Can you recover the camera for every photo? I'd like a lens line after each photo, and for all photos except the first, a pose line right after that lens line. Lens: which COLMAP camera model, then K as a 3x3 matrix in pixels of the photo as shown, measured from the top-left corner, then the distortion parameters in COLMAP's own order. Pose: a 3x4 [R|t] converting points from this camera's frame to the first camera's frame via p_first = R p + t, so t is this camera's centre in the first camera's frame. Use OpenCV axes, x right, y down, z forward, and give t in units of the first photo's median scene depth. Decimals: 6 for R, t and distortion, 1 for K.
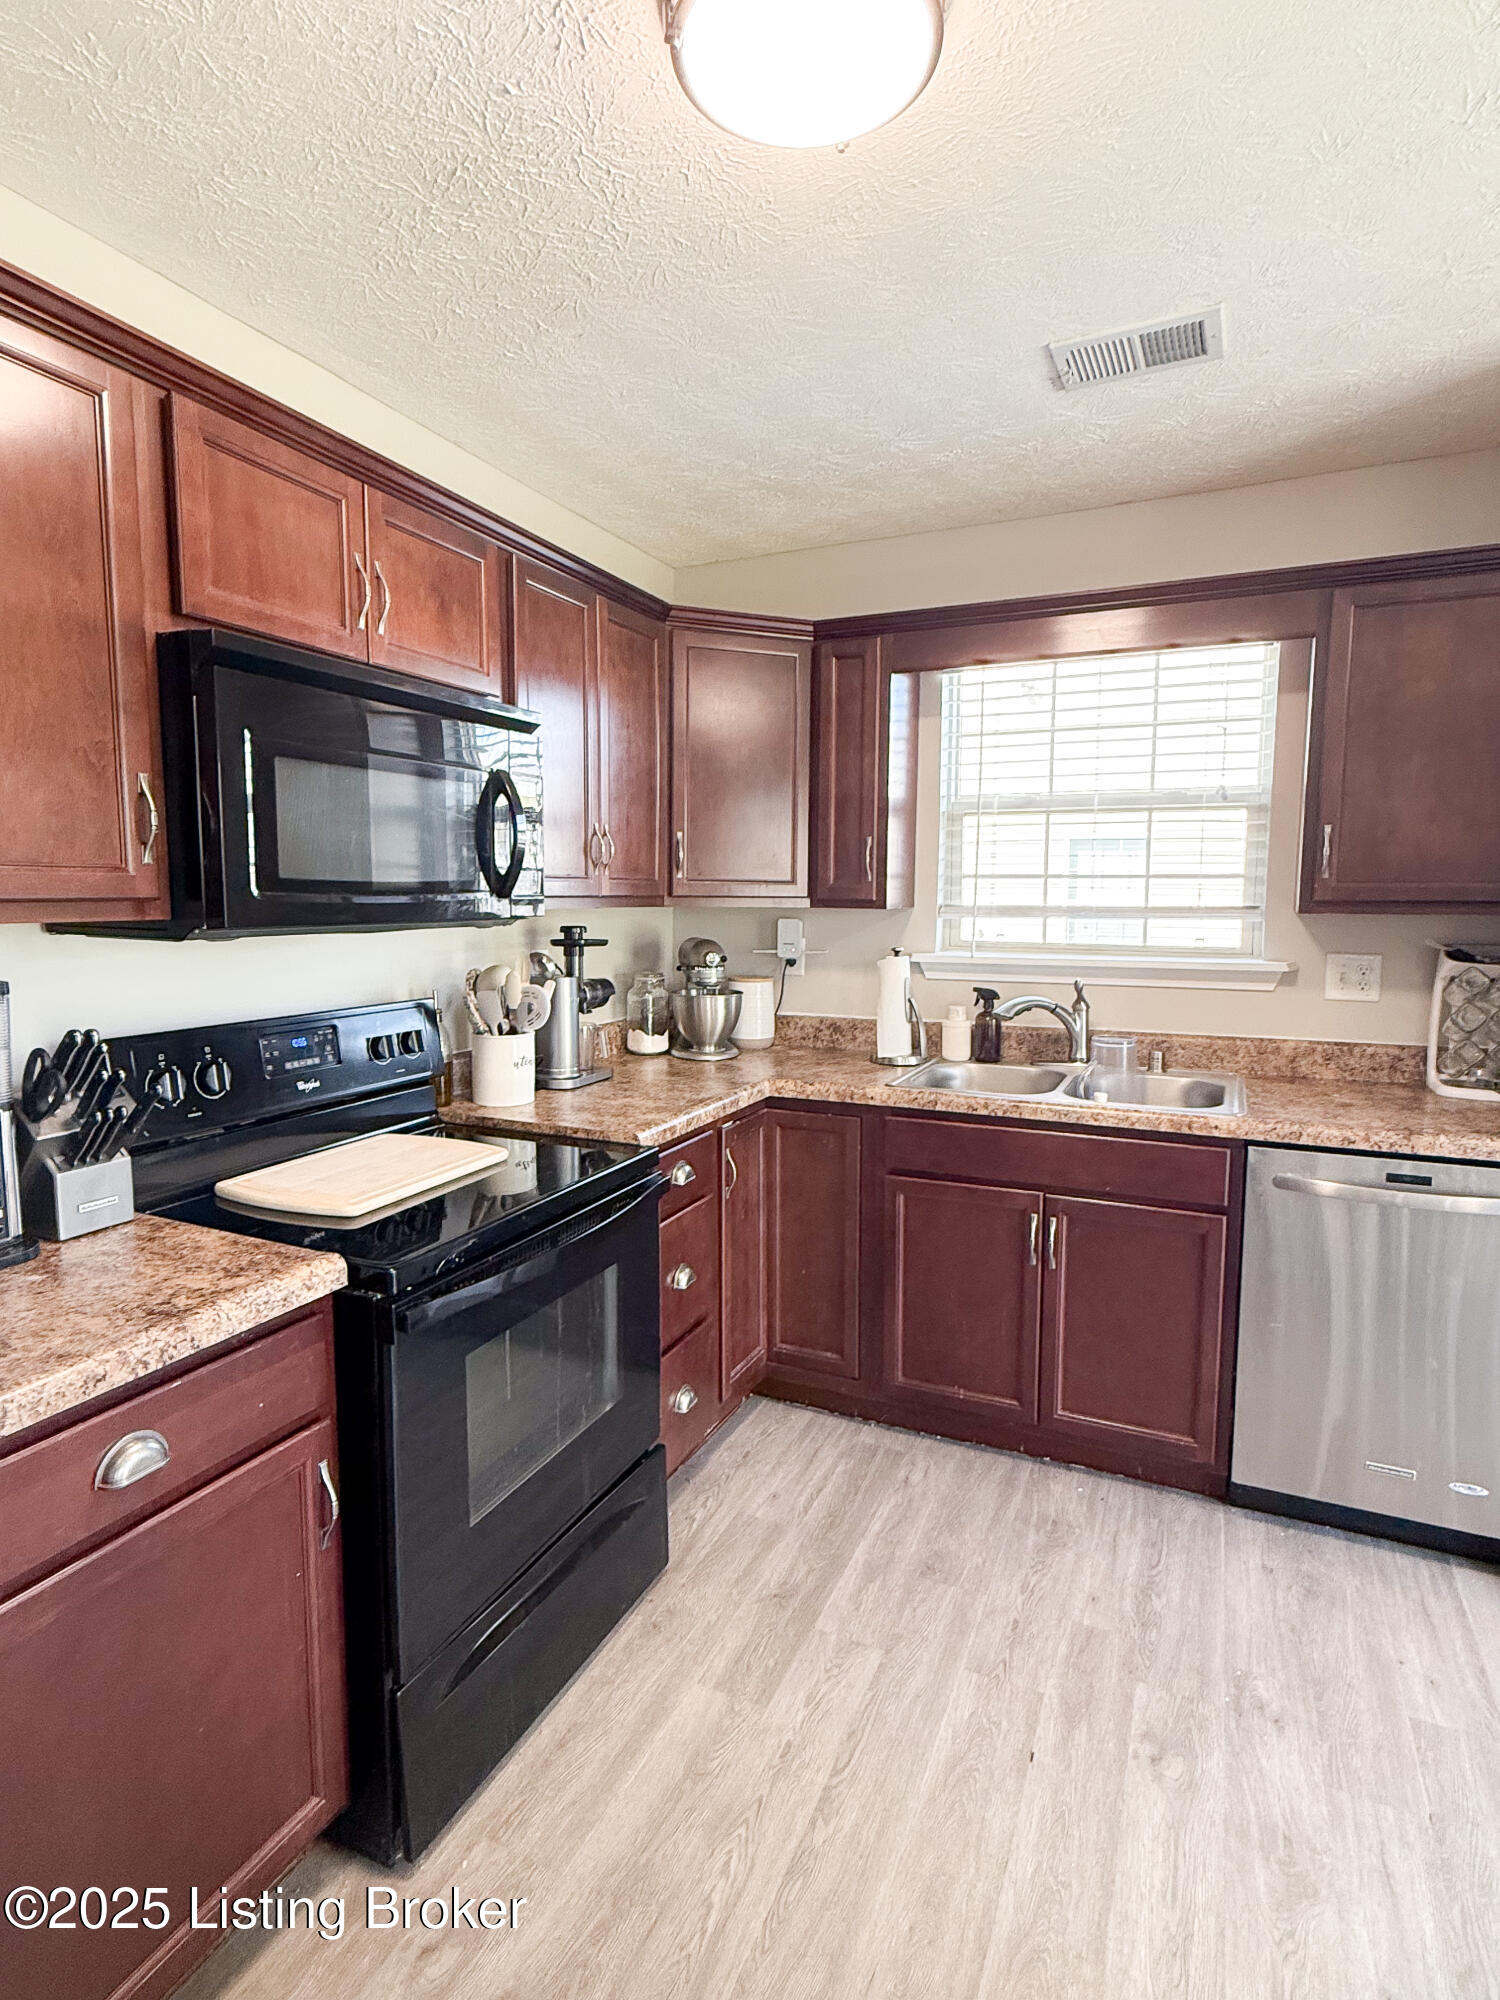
lens RADIAL K [[1035.1, 0, 750.0], [0, 1035.1, 1000.0], [0, 0, 1]] dist [0.001576, 0.000086]
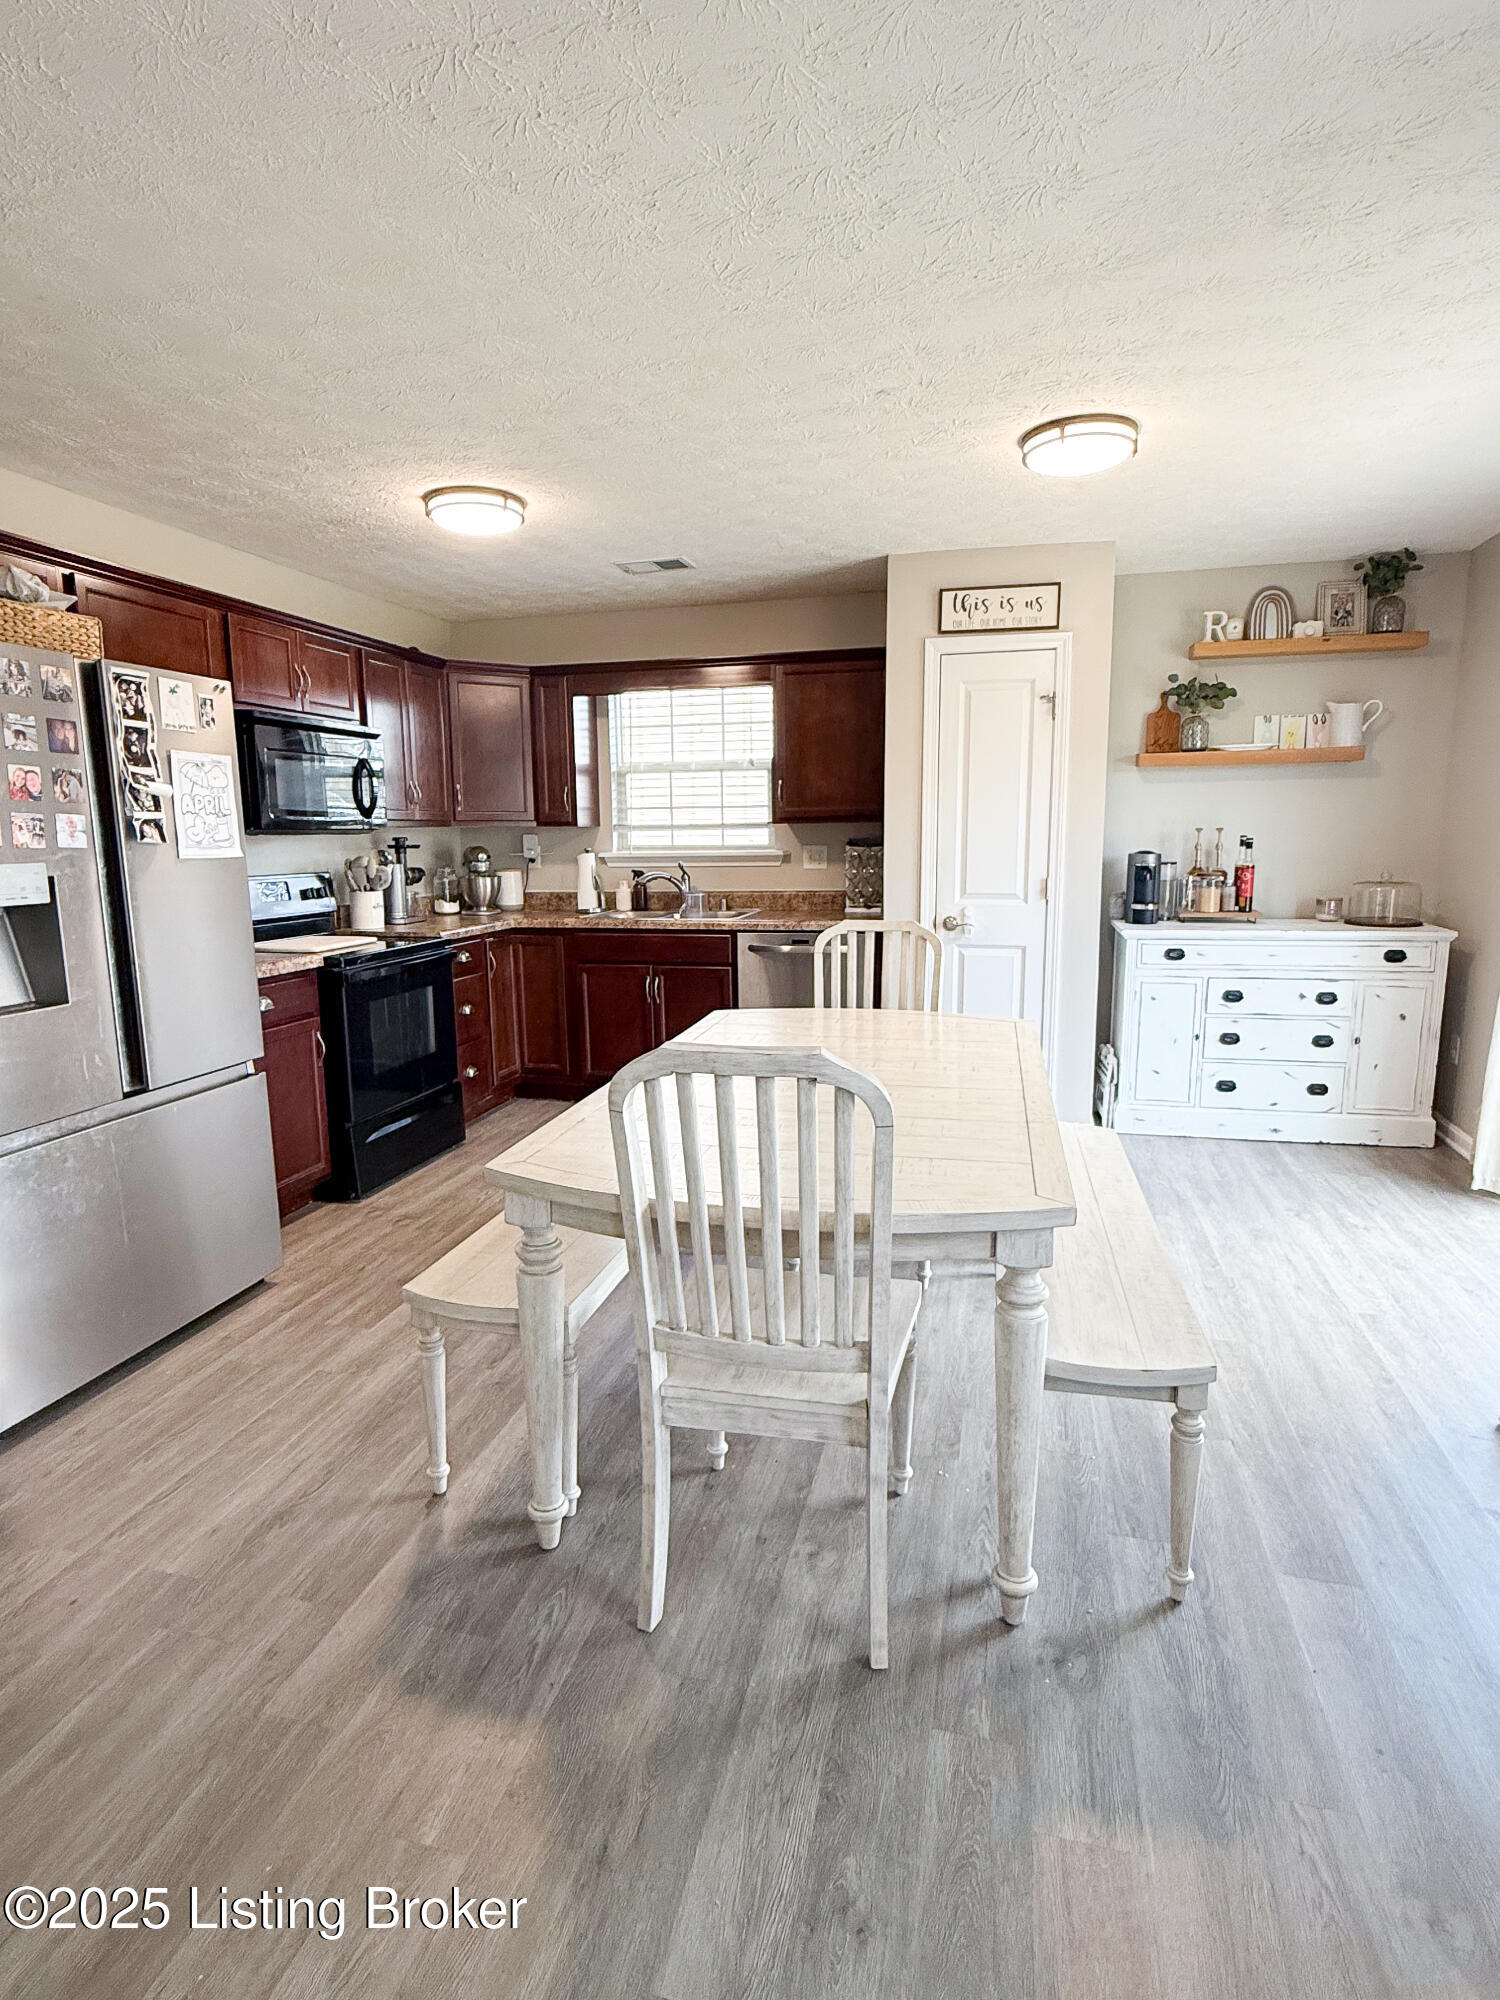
lens RADIAL K [[1035.1, 0, 750.0], [0, 1035.1, 1000.0], [0, 0, 1]] dist [0.001576, 0.000086]
pose [[0.984766, -0.041960, 0.168746, 0.112620], [0.032396, 0.997730, 0.059036, 0.122244], [-0.170840, -0.052670, 0.983890, -0.881572]]
